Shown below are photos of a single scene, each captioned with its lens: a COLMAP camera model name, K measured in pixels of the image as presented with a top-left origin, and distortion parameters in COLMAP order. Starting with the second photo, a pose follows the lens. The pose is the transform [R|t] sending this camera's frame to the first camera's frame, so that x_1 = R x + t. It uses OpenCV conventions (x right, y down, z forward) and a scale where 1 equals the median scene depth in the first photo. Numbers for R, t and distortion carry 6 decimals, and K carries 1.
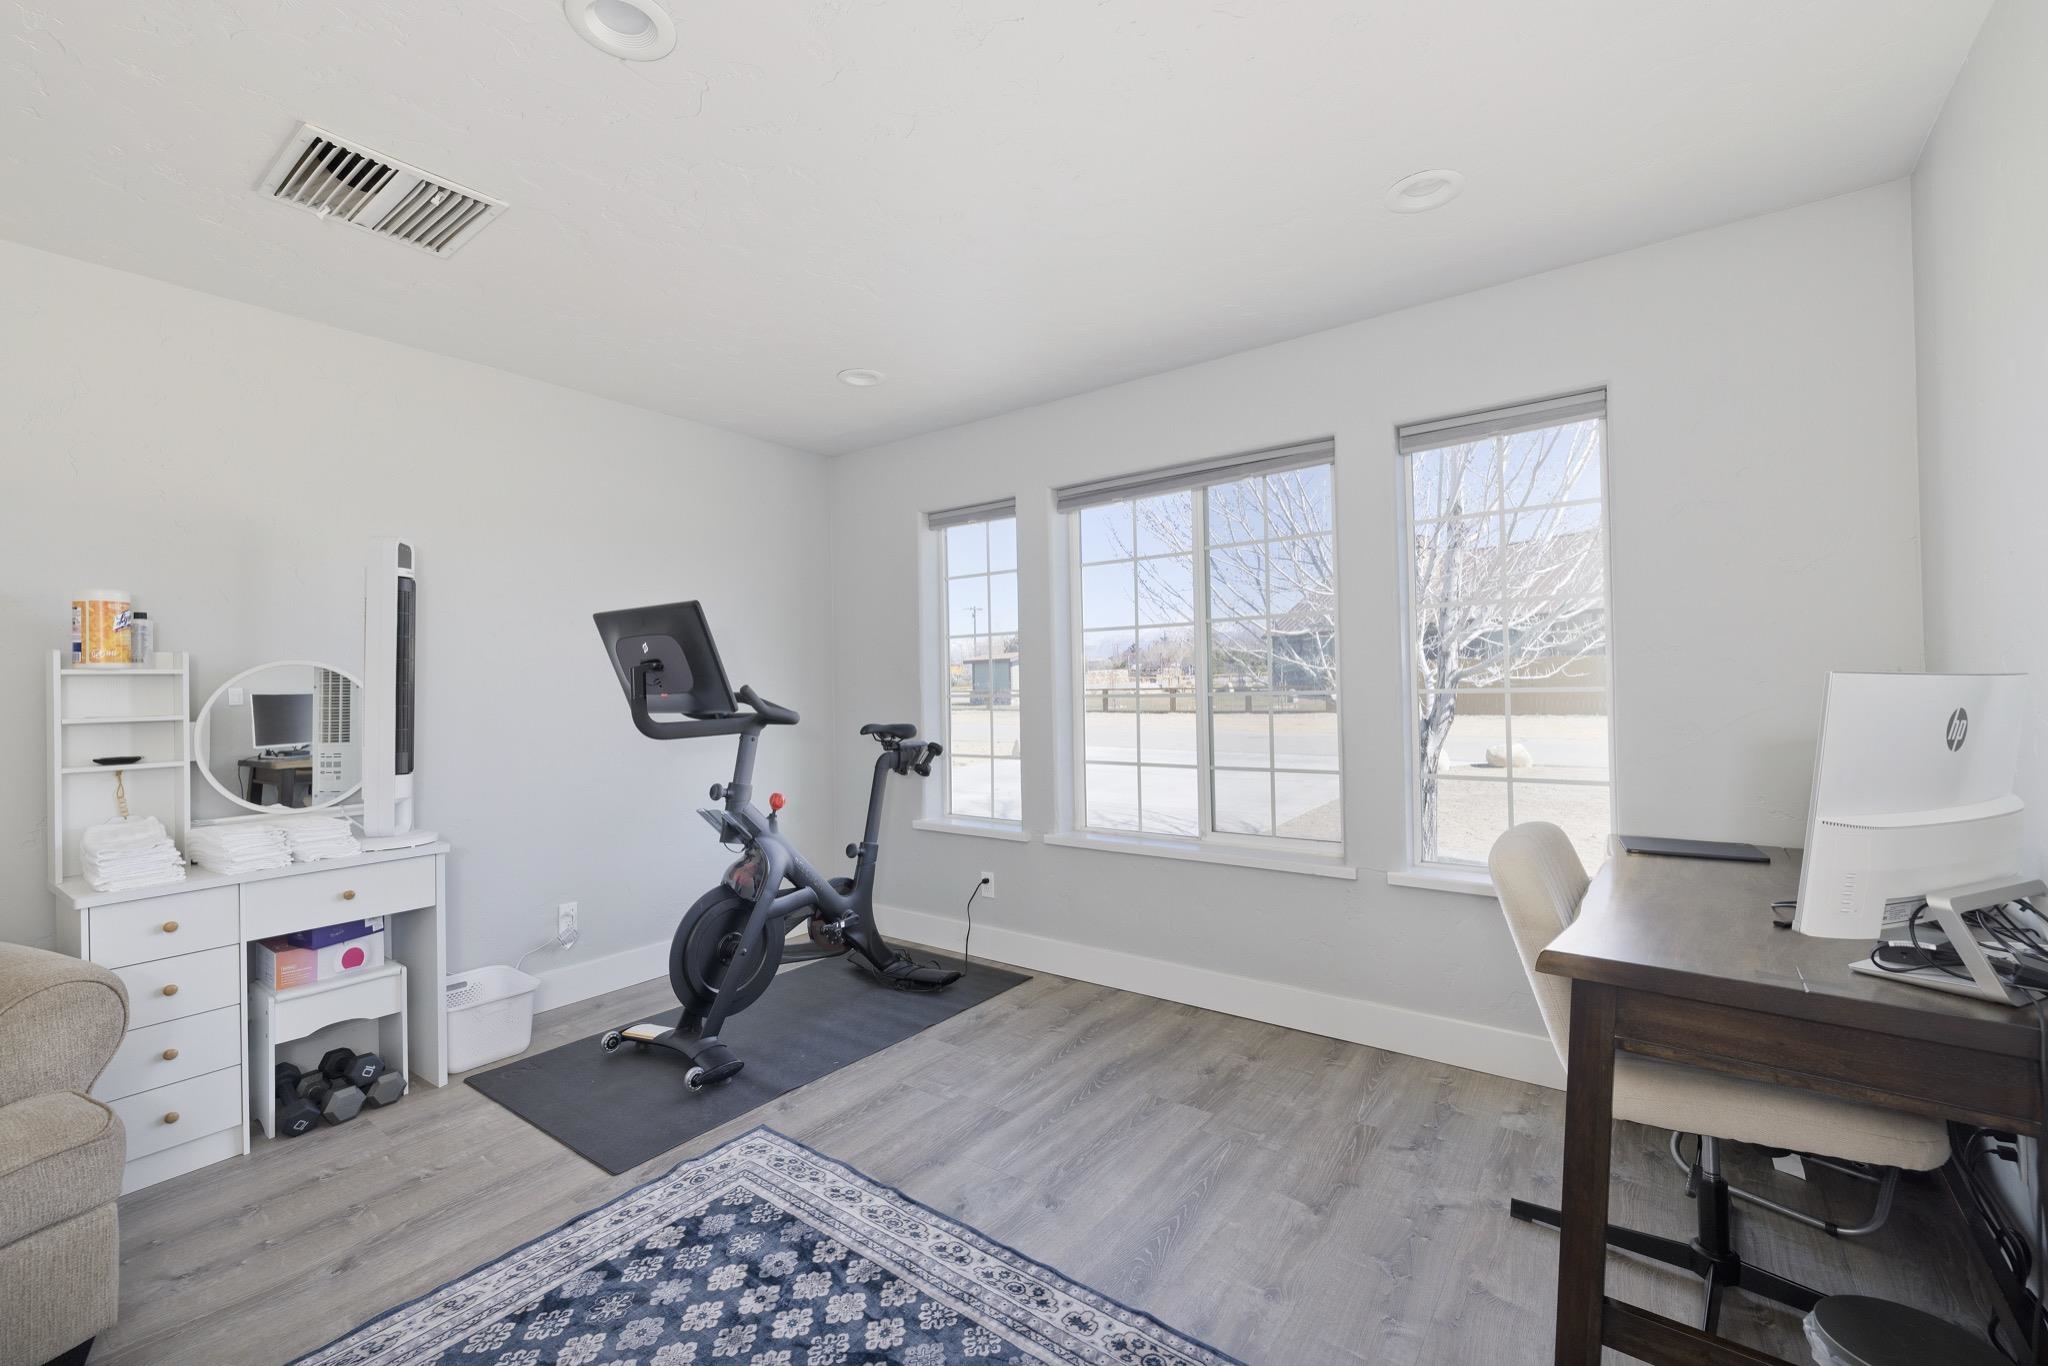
lens RADIAL K [[834.5, 0, 1010.6], [0, 834.5, 683.3], [0, 0, 1]] dist [-0.001808, 0.000132]
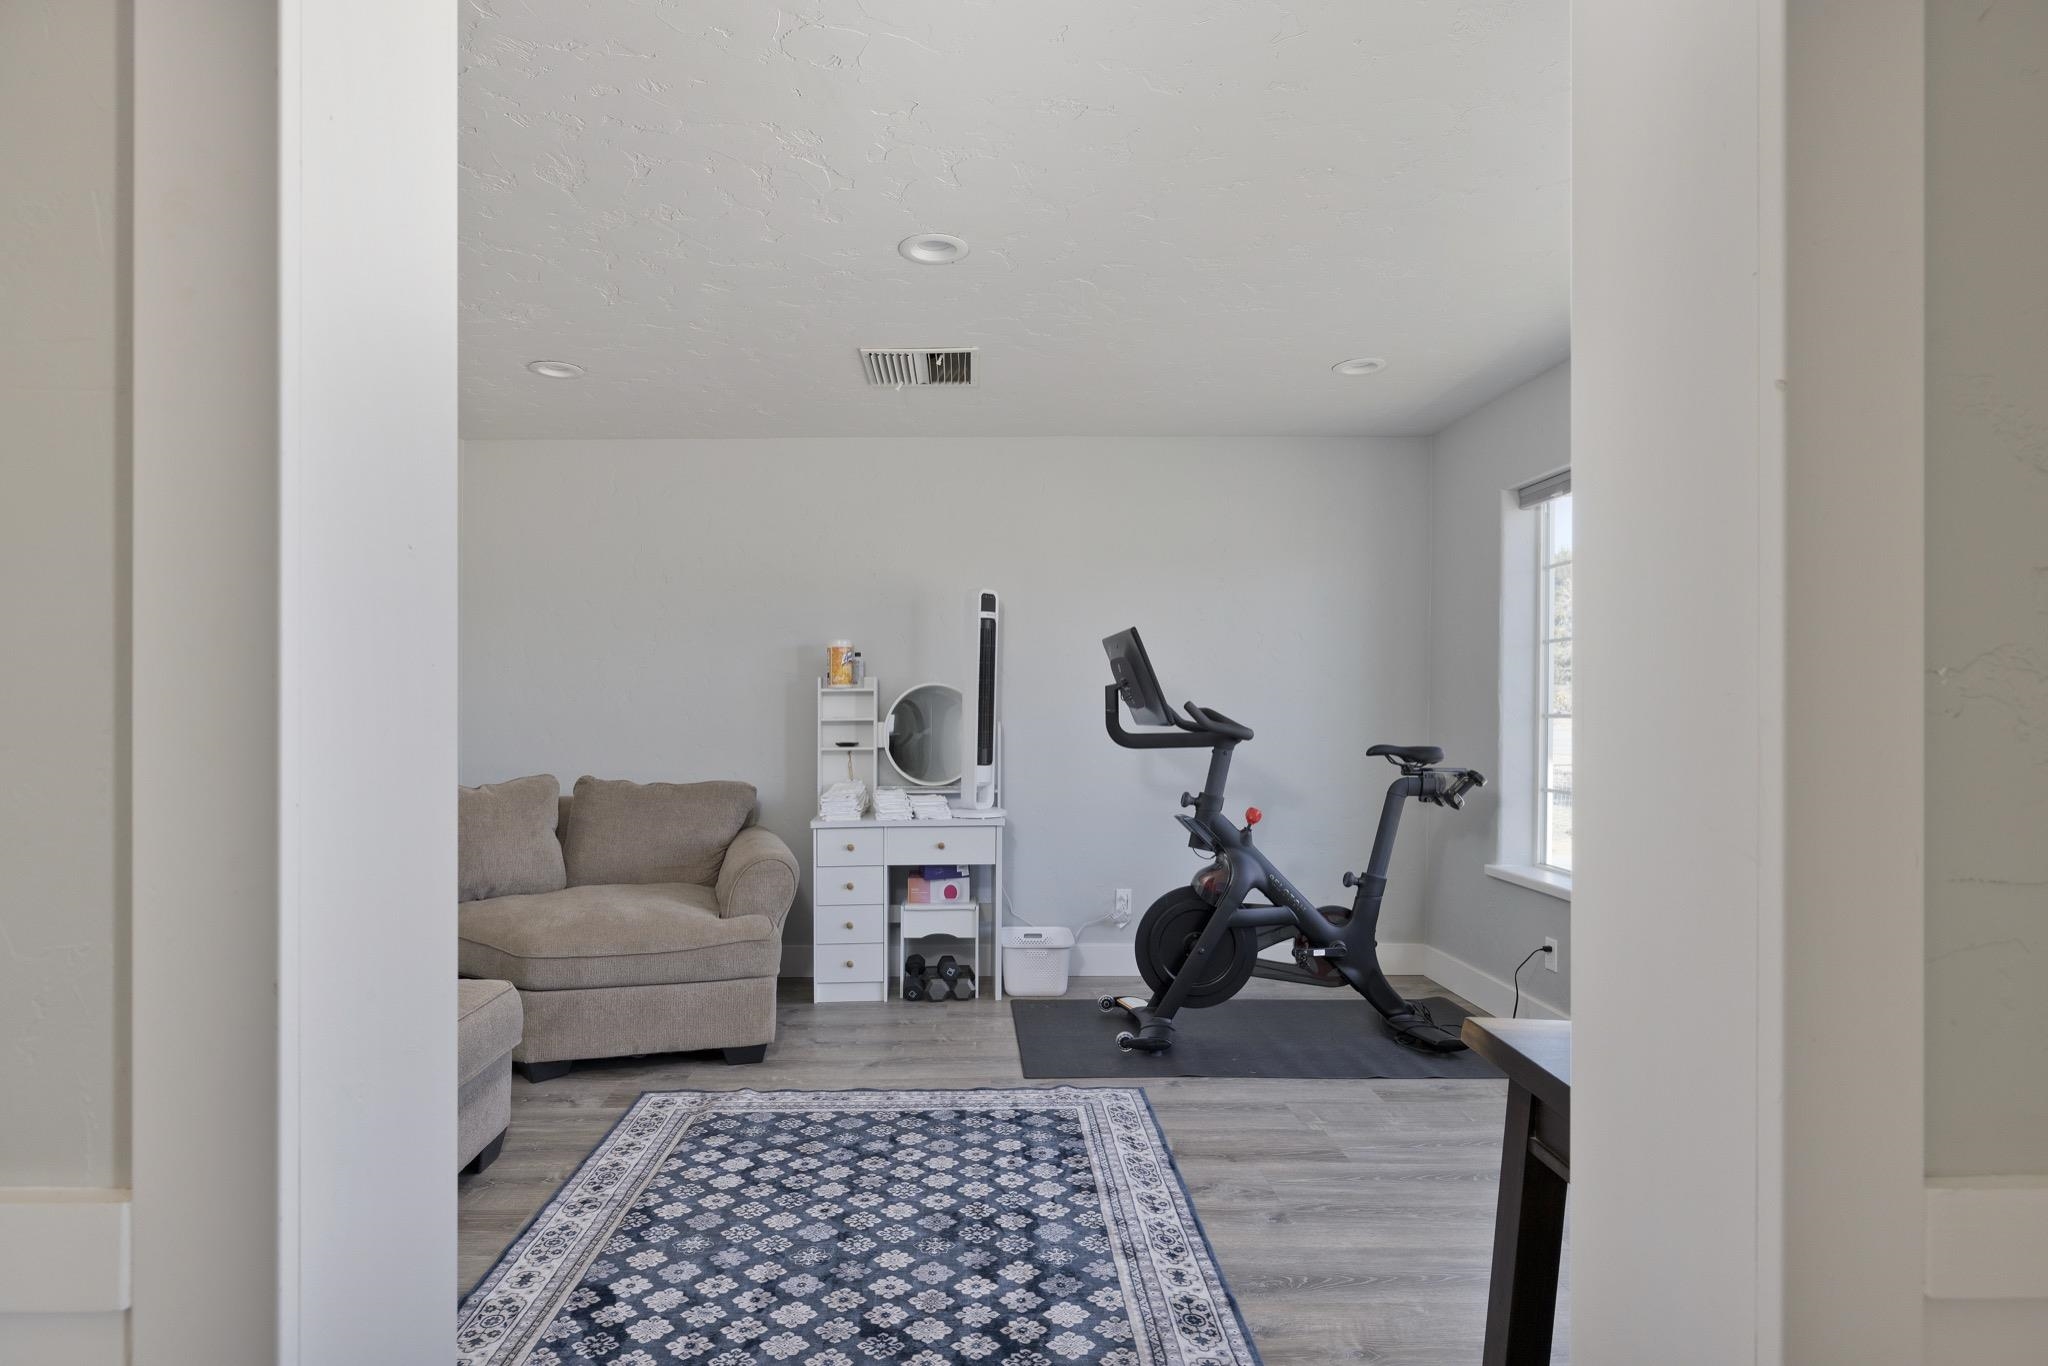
lens RADIAL K [[1051.6, 0, 1014.5], [0, 1051.6, 698.3], [0, 0, 1]] dist [0.001155, -0.000149]
pose [[0.631984, 0.008842, -0.774931, 0.648781], [-0.002441, 0.999953, 0.009419, -0.015343], [0.774978, -0.004061, 0.631975, -0.040597]]
